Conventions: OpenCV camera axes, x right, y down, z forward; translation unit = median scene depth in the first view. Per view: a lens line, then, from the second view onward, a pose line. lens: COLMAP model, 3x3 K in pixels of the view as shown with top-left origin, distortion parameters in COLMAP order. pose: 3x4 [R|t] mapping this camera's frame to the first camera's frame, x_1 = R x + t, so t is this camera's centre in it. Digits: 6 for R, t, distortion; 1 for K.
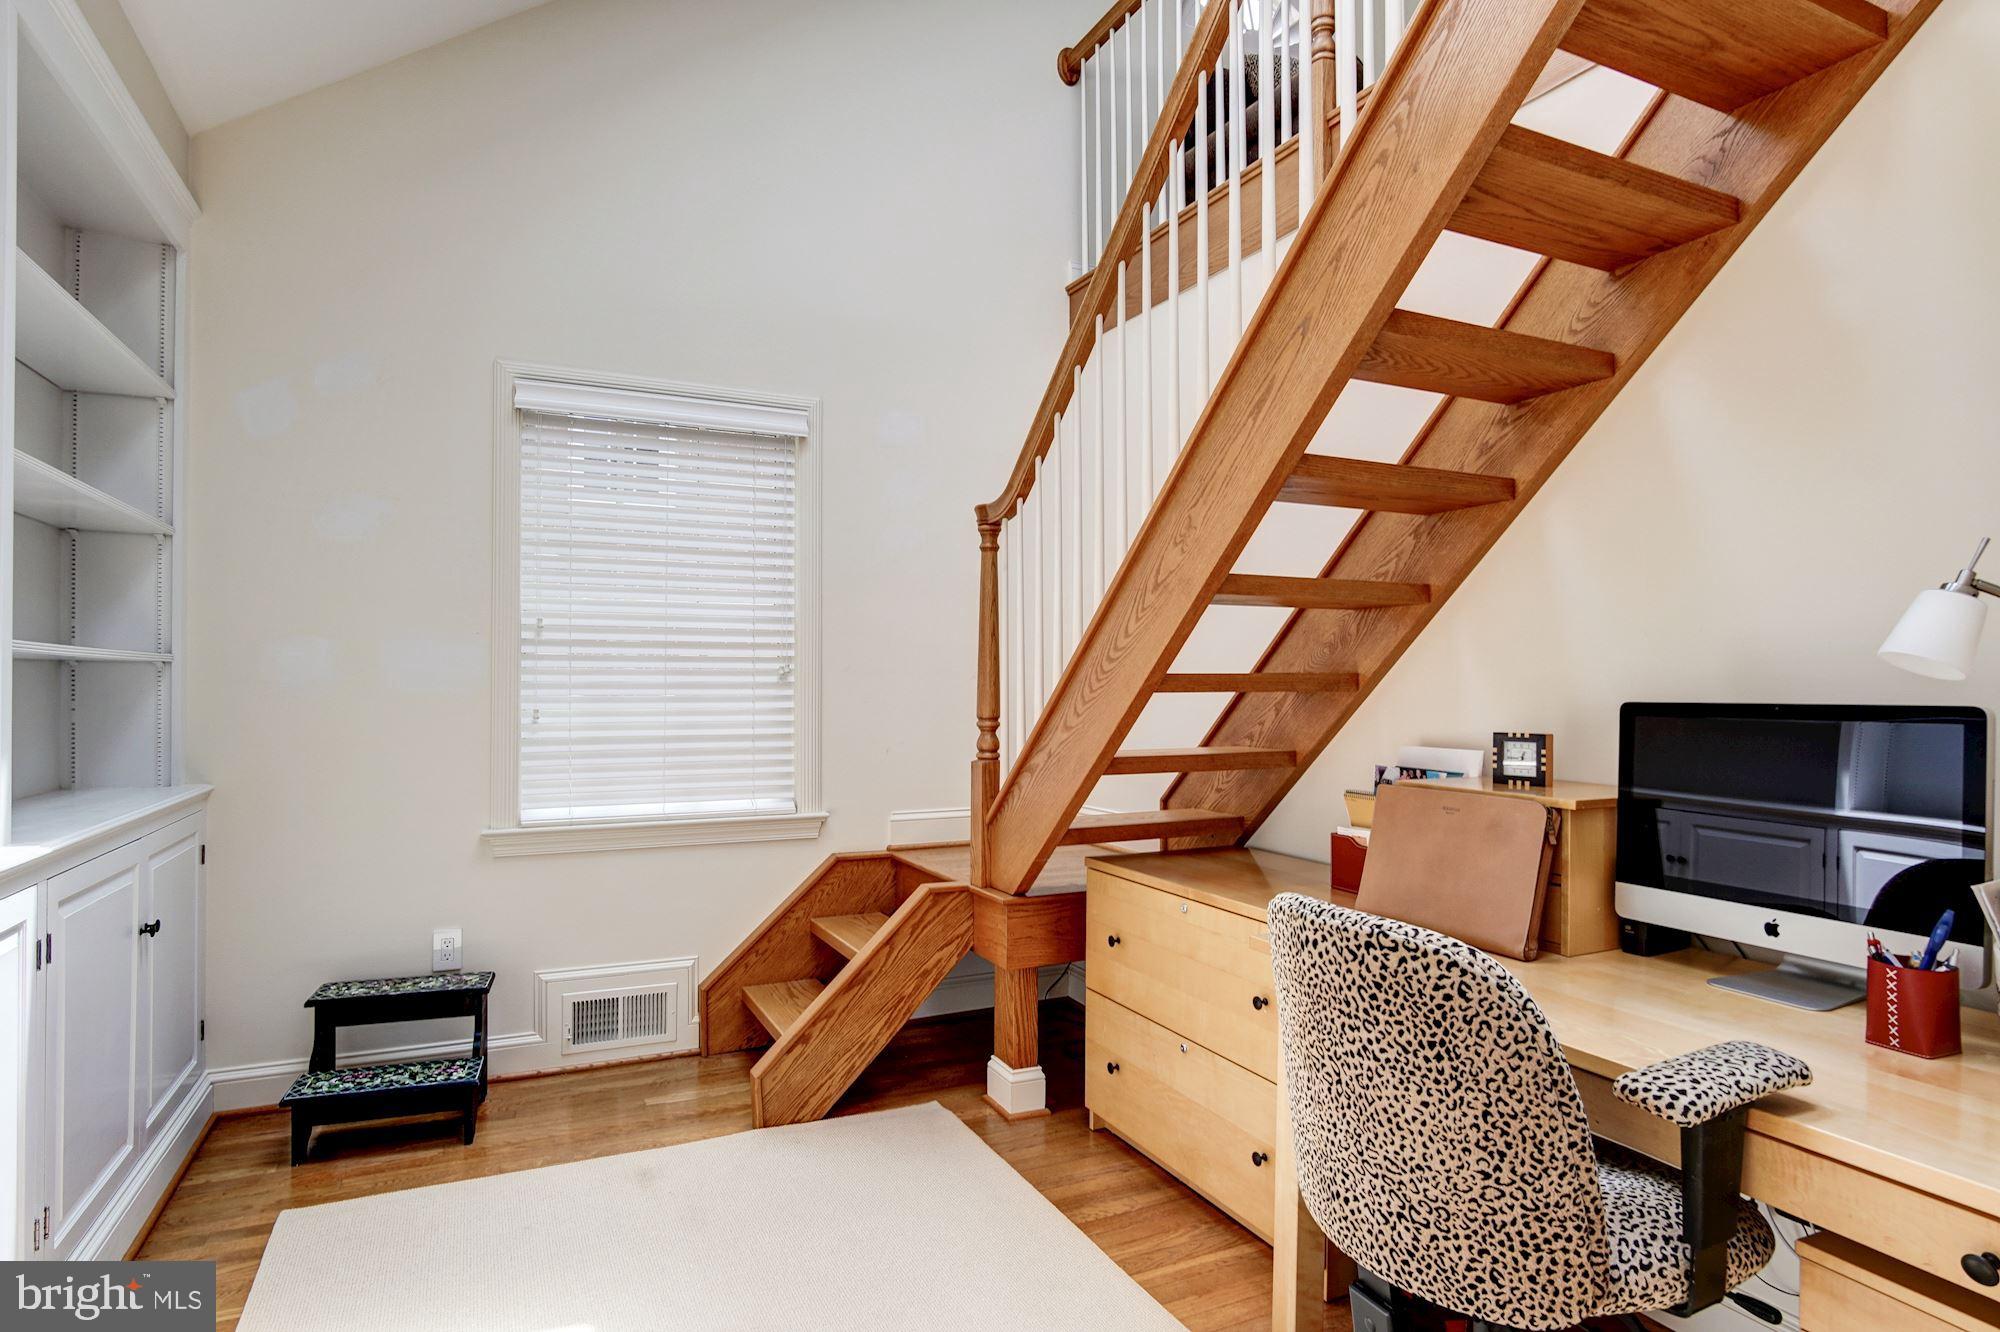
lens RADIAL K [[1079.0, 0, 994.2], [0, 1079.0, 667.7], [0, 0, 1]] dist [-0.018358, 0.006594]
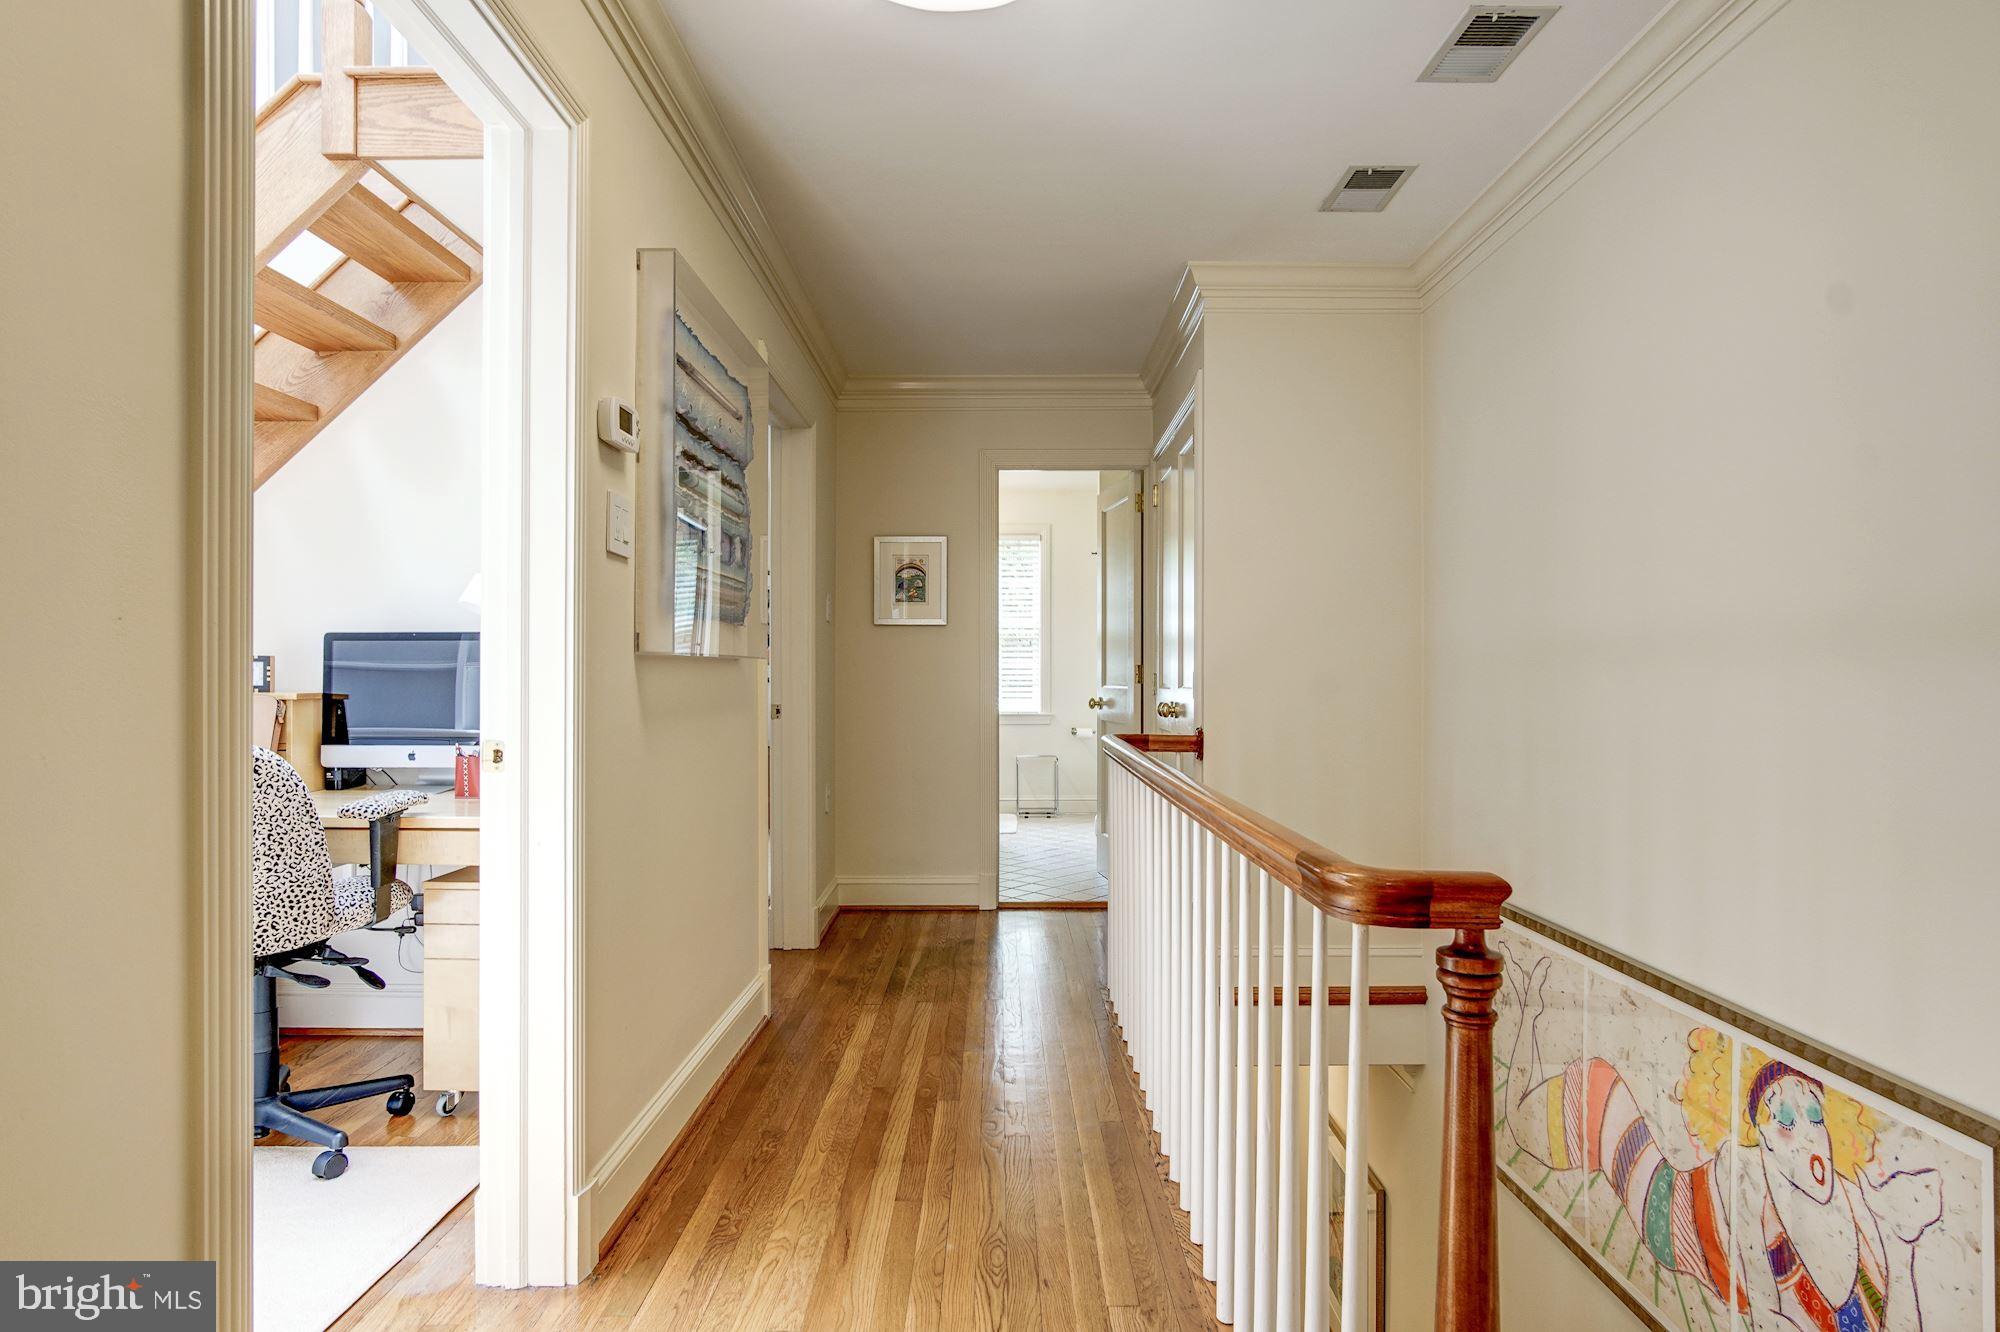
lens RADIAL K [[1079.0, 0, 994.6], [0, 1079.0, 664.0], [0, 0, 1]] dist [-0.018358, 0.006594]
pose [[0.433134, -0.006478, 0.901306, -0.667827], [-0.007793, 0.999910, 0.010931, 0.087498], [-0.901296, -0.011758, 0.433045, -0.933247]]
